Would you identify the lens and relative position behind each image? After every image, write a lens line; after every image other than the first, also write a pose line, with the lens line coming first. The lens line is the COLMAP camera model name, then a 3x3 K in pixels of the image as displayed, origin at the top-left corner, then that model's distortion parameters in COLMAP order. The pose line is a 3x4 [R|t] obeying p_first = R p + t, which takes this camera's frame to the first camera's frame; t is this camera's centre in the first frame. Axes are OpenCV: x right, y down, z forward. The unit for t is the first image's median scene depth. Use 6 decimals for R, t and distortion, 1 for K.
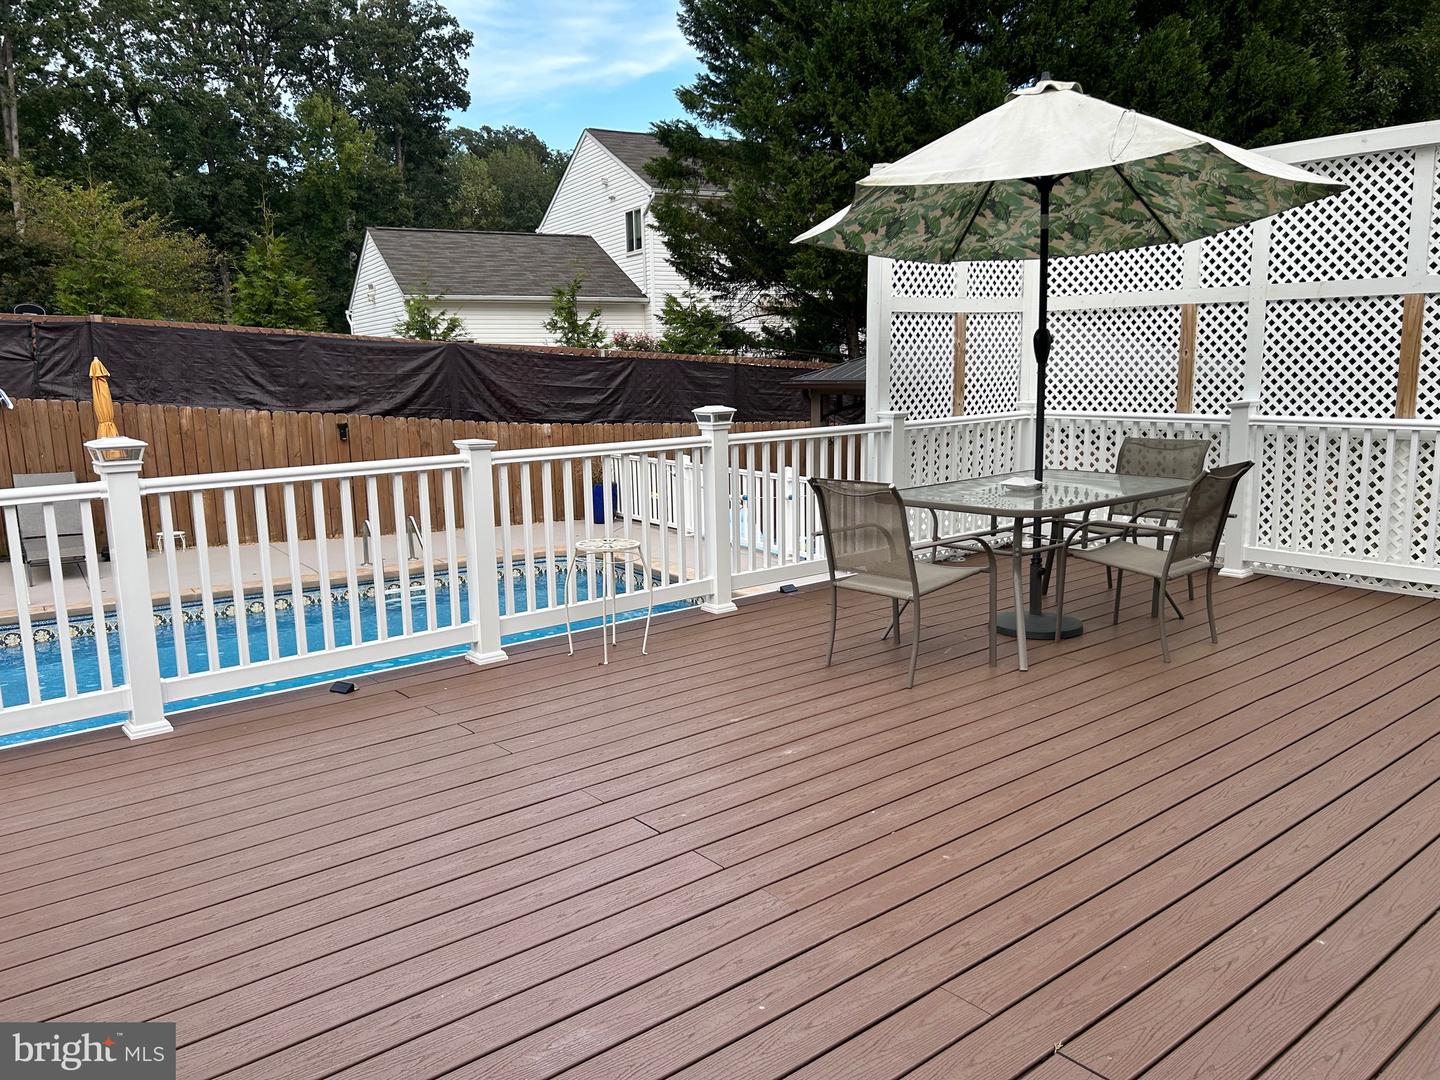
lens RADIAL K [[1081.4, 0, 745.1], [0, 1081.4, 542.0], [0, 0, 1]] dist [0.008849, 0.006267]
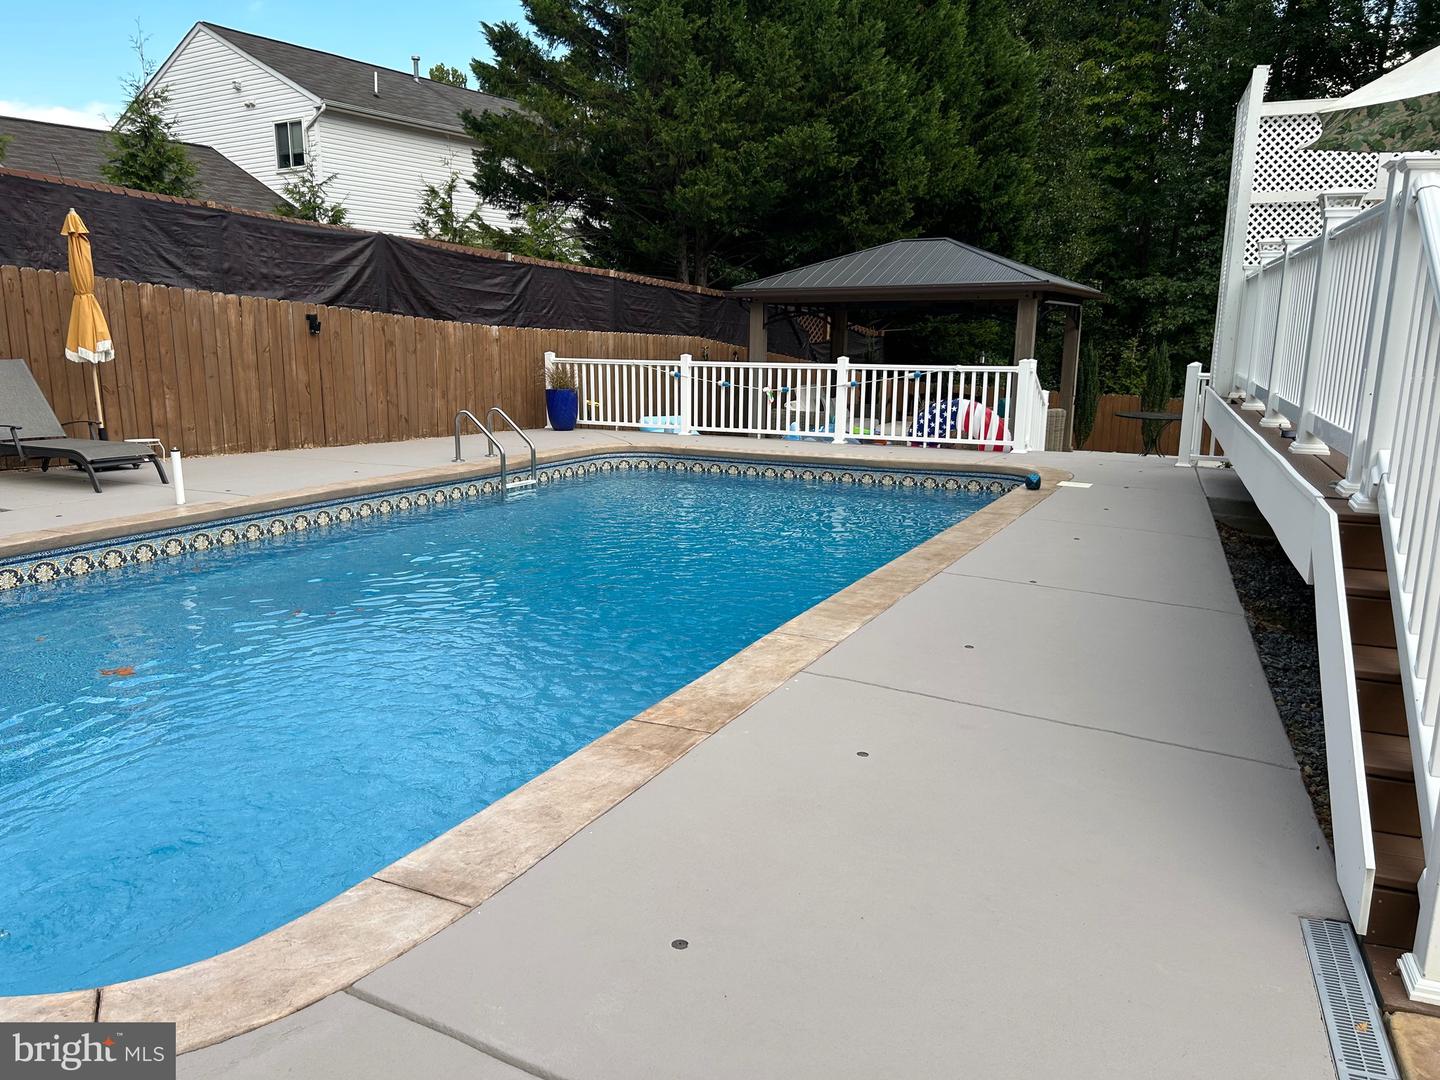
lens RADIAL K [[1064.3, 0, 694.7], [0, 1064.3, 538.1], [0, 0, 1]] dist [0.010333, 0.010342]
pose [[0.875514, -0.070131, 0.478077, -0.366065], [0.058895, 0.997522, 0.038477, 0.038540], [-0.479591, -0.005531, 0.877475, 0.068960]]
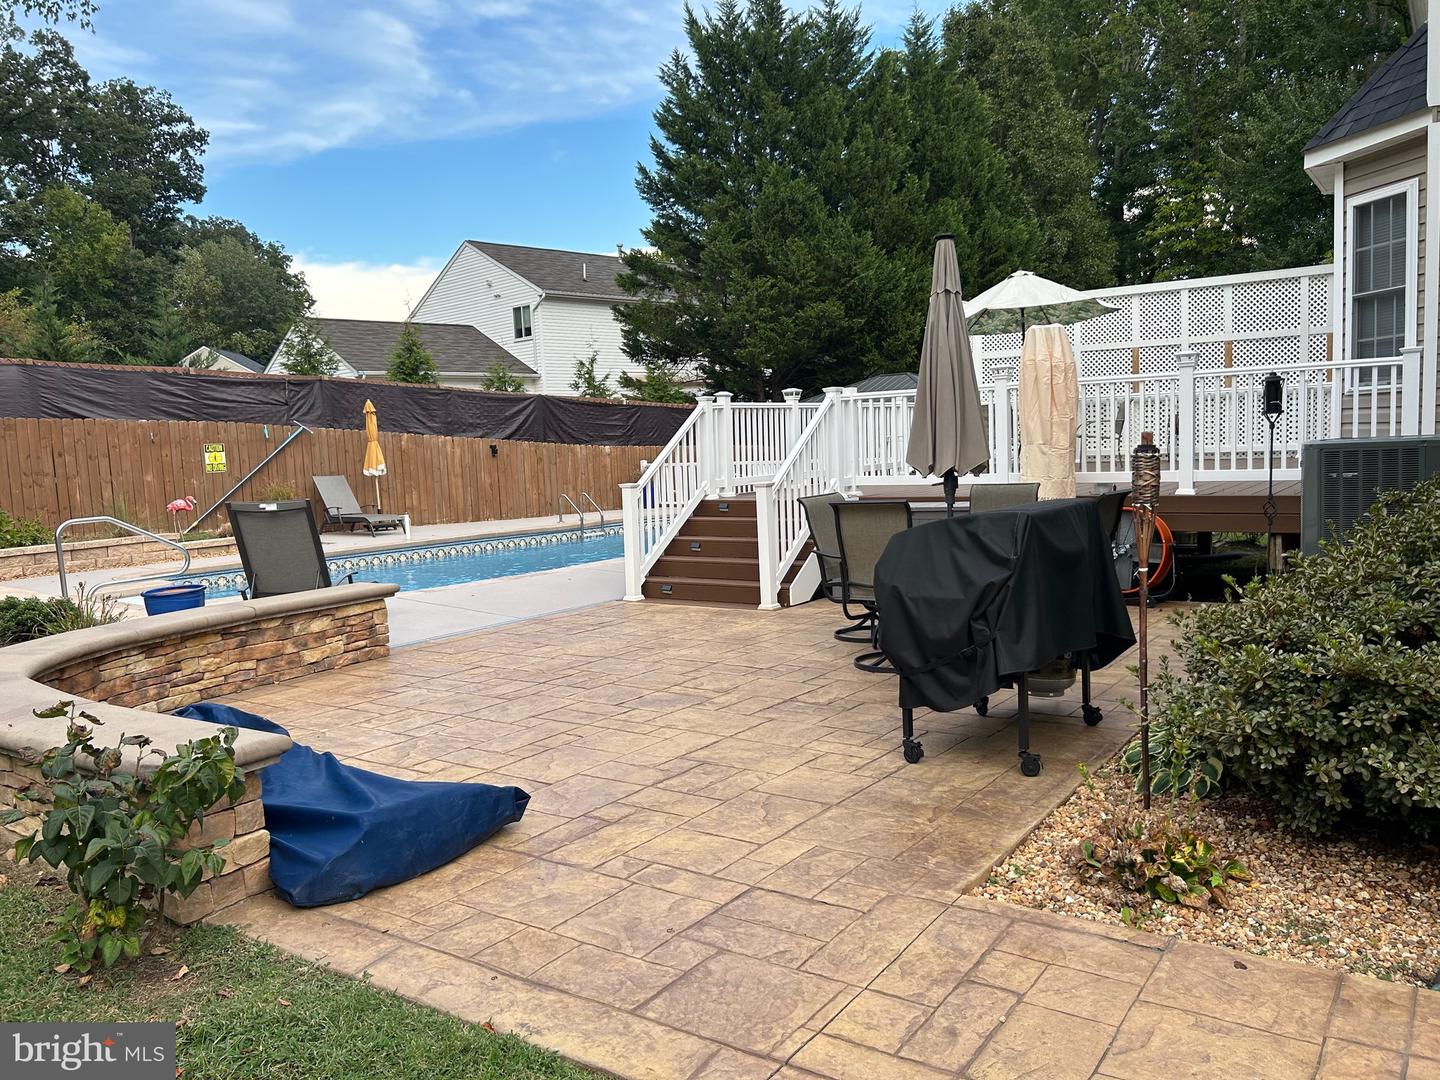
lens RADIAL K [[1084.2, 0, 720.0], [0, 1084.2, 540.0], [0, 0, 1]] dist [0.124765, -0.225034]
pose [[0.961852, -0.046460, 0.269596, -0.338382], [0.069028, 0.994804, -0.074838, 0.112889], [-0.264718, 0.090593, 0.960061, -0.385823]]
